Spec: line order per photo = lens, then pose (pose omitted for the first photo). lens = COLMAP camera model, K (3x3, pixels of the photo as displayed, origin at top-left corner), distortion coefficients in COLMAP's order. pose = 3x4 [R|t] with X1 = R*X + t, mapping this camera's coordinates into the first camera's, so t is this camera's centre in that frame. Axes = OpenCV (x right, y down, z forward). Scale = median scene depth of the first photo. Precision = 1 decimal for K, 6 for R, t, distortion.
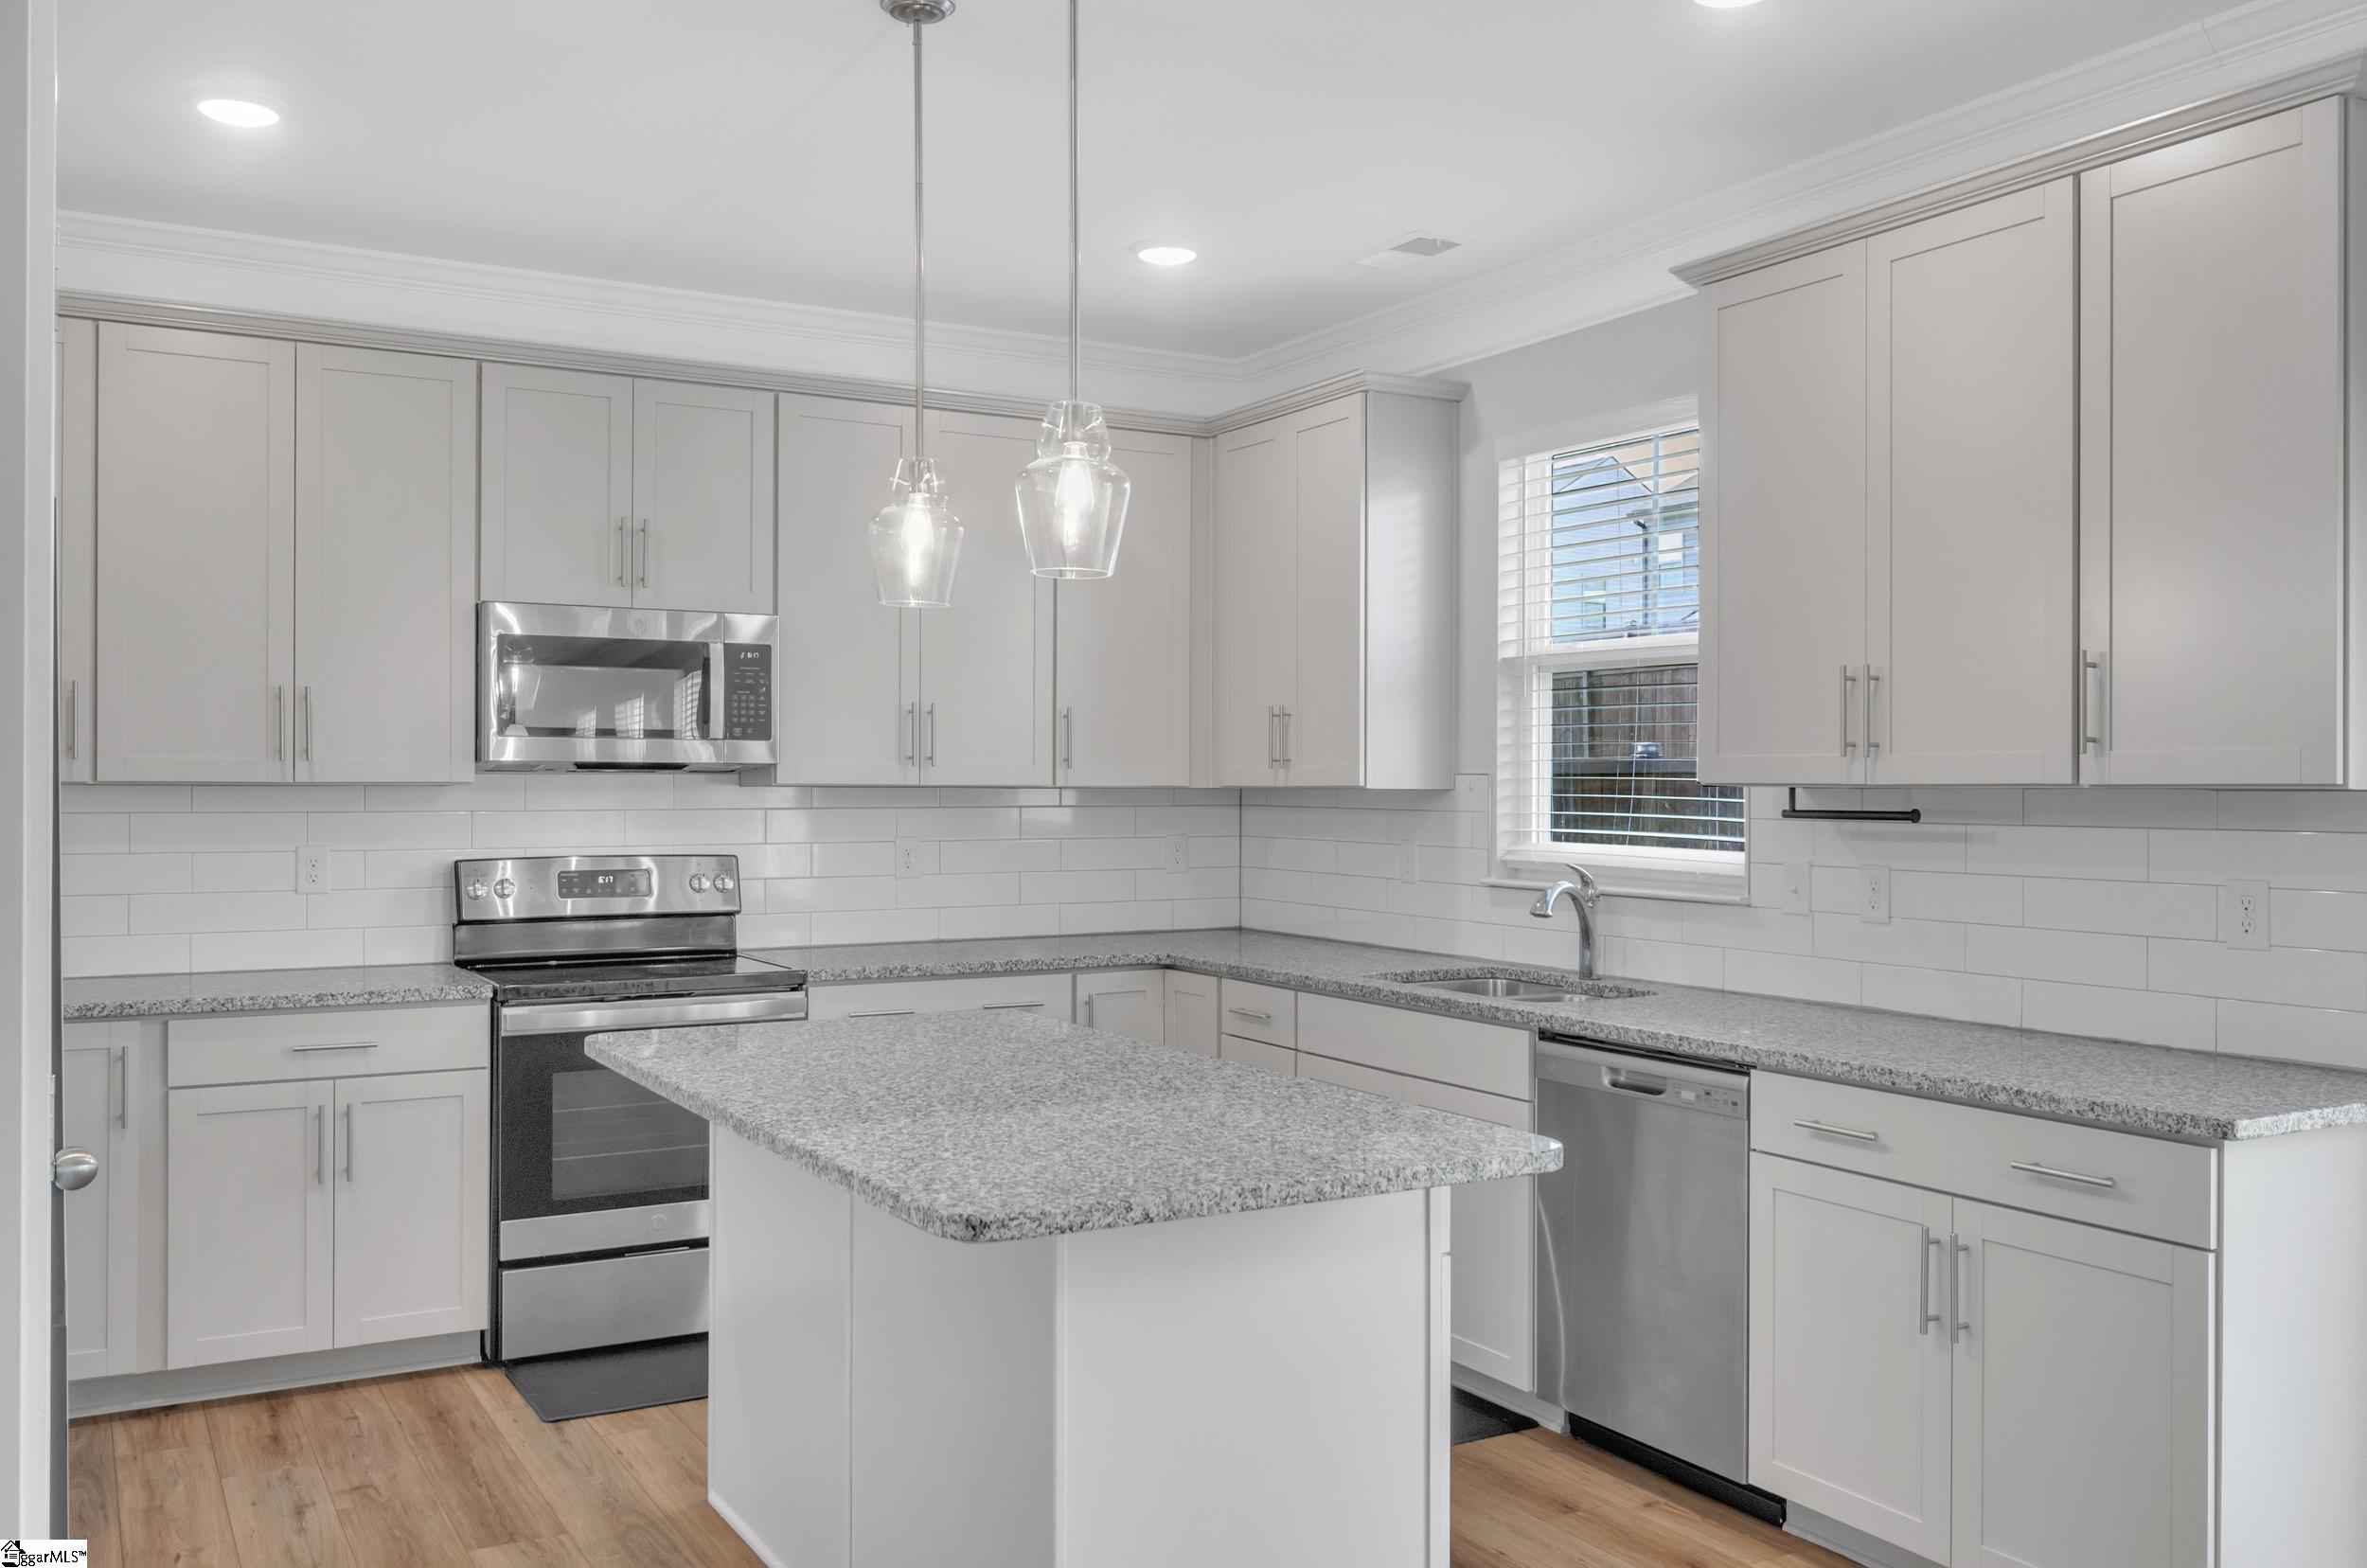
lens RADIAL K [[1966.8, 0, 1183.5], [0, 1966.8, 784.0], [0, 0, 1]] dist [-0.055278, -0.001713]
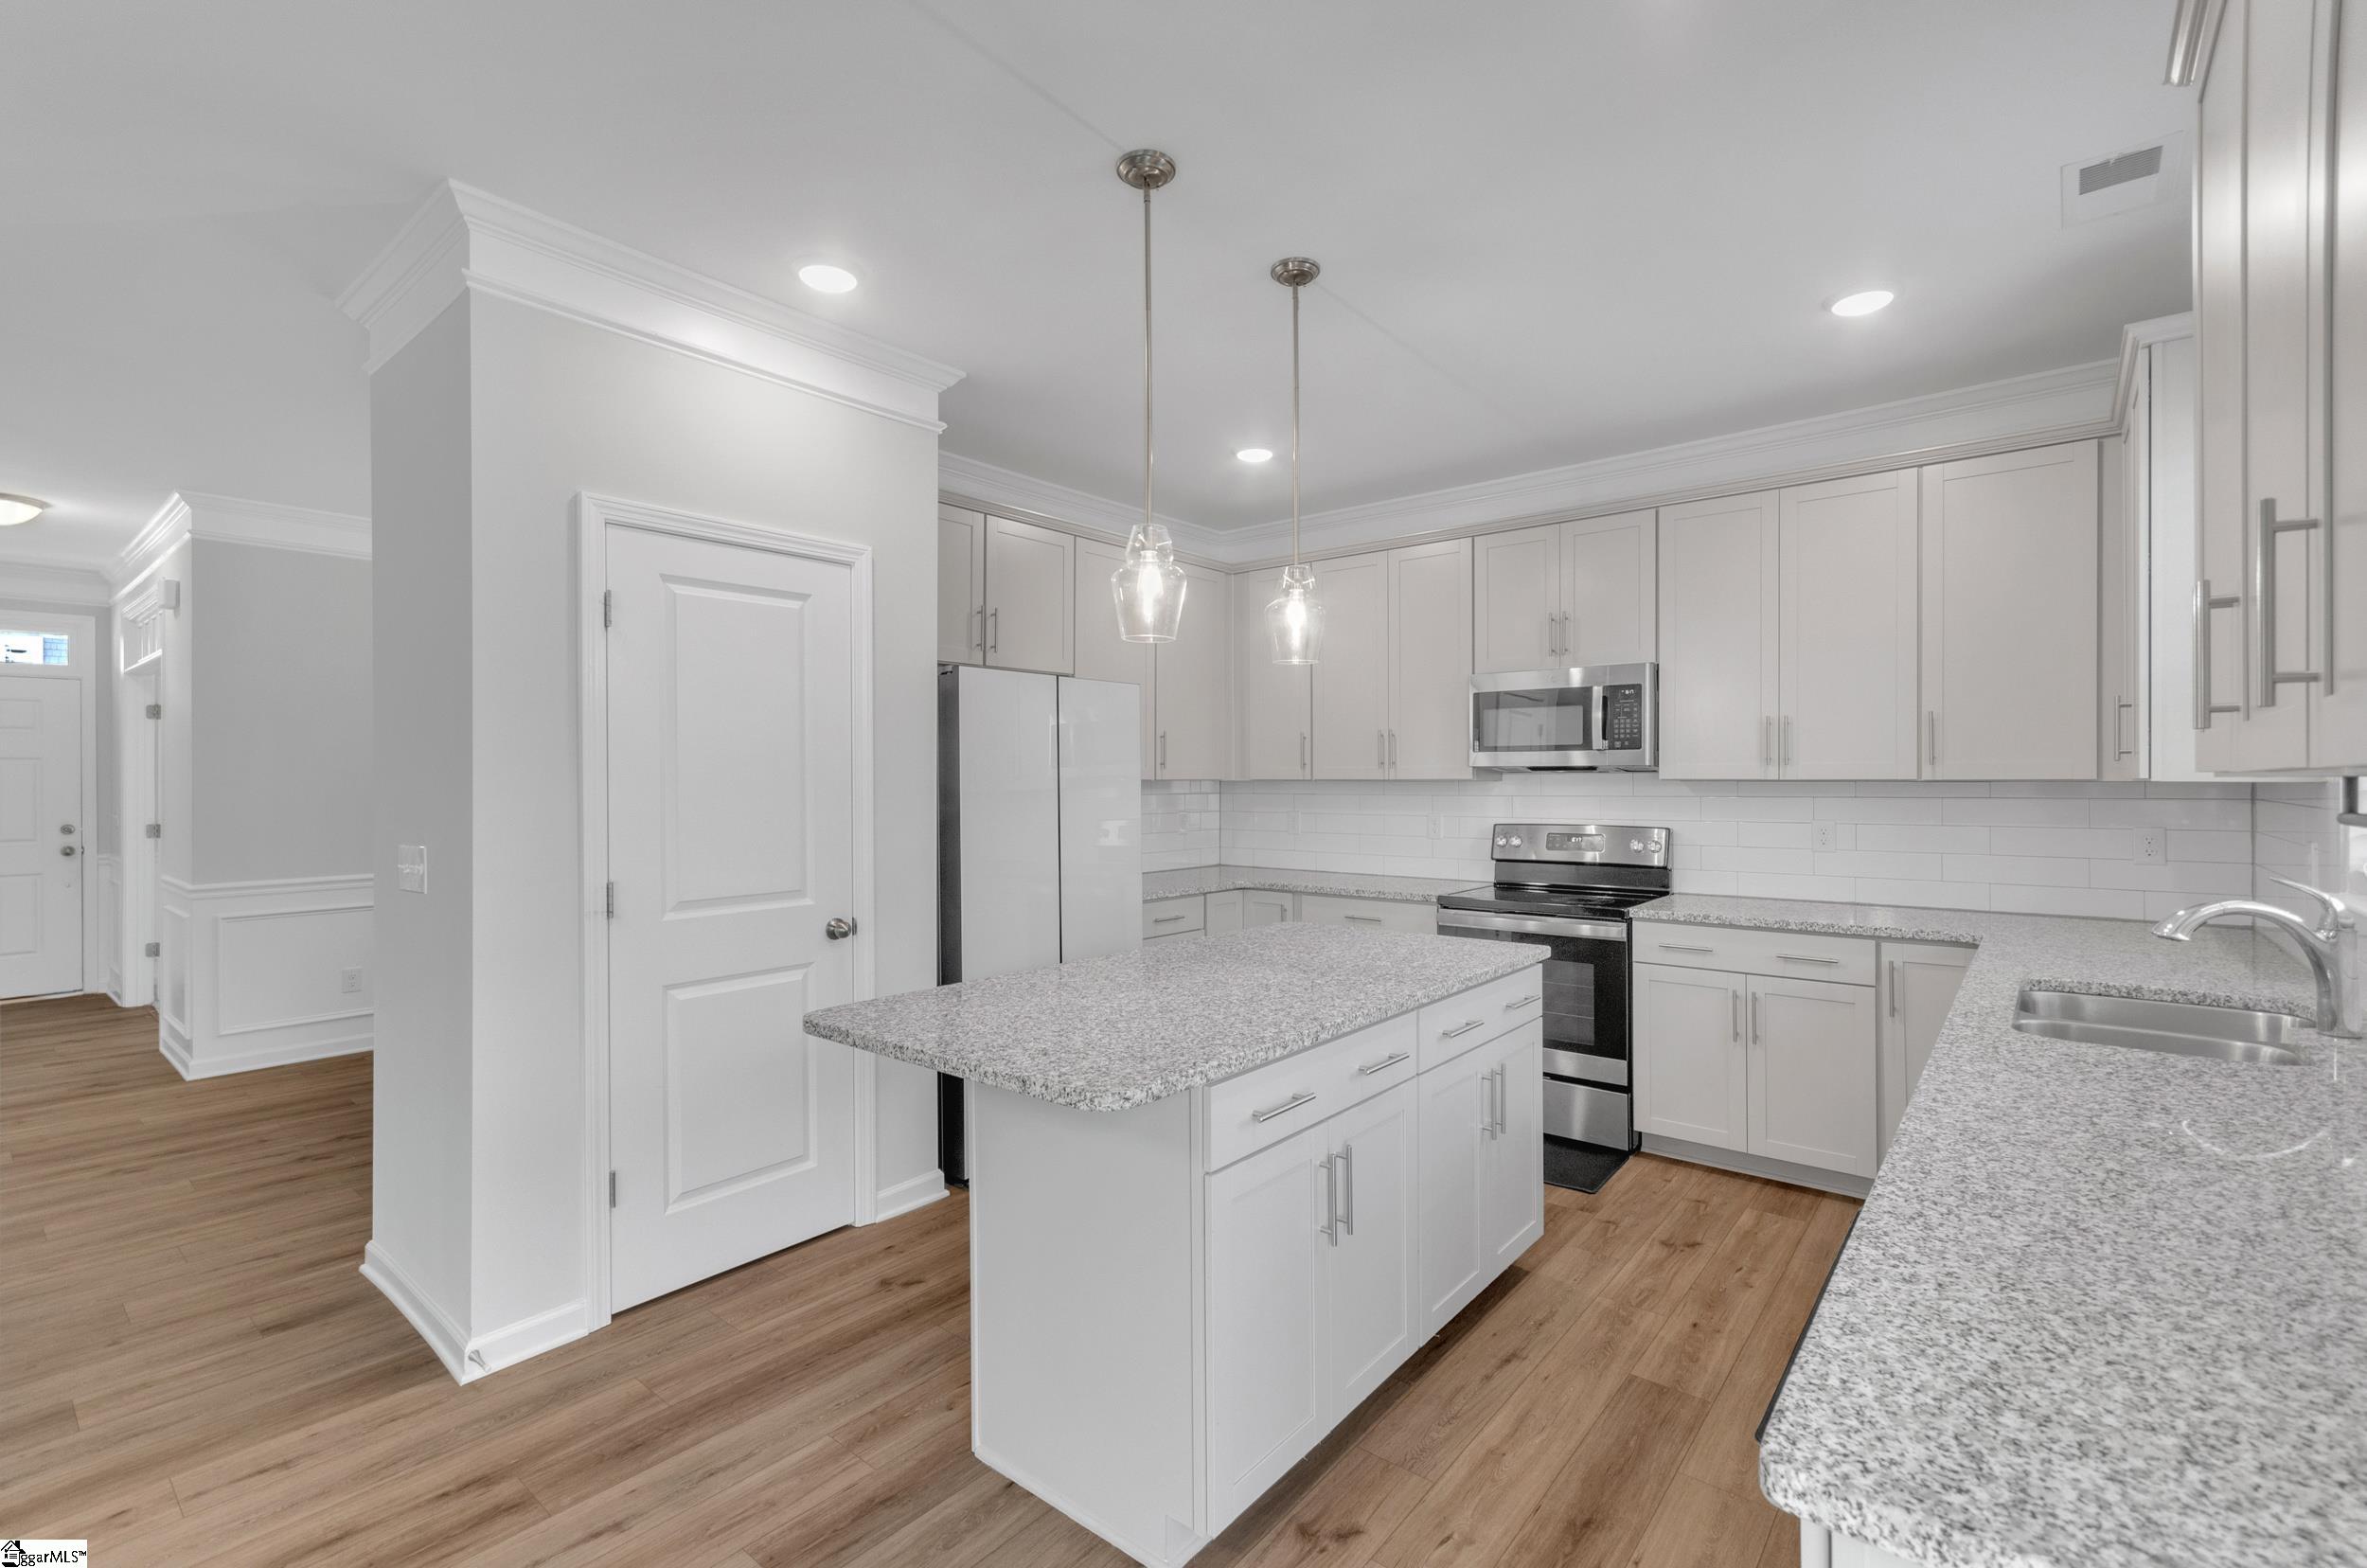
lens RADIAL K [[1033.3, 0, 1183.5], [0, 1033.3, 784.0], [0, 0, 1]] dist [-0.001276, 0.000007]
pose [[0.359445, 0.001003, -0.933166, 0.385775], [0.001547, 0.999997, 0.001670, 0.001542], [0.933165, -0.002044, 0.359442, 0.412970]]
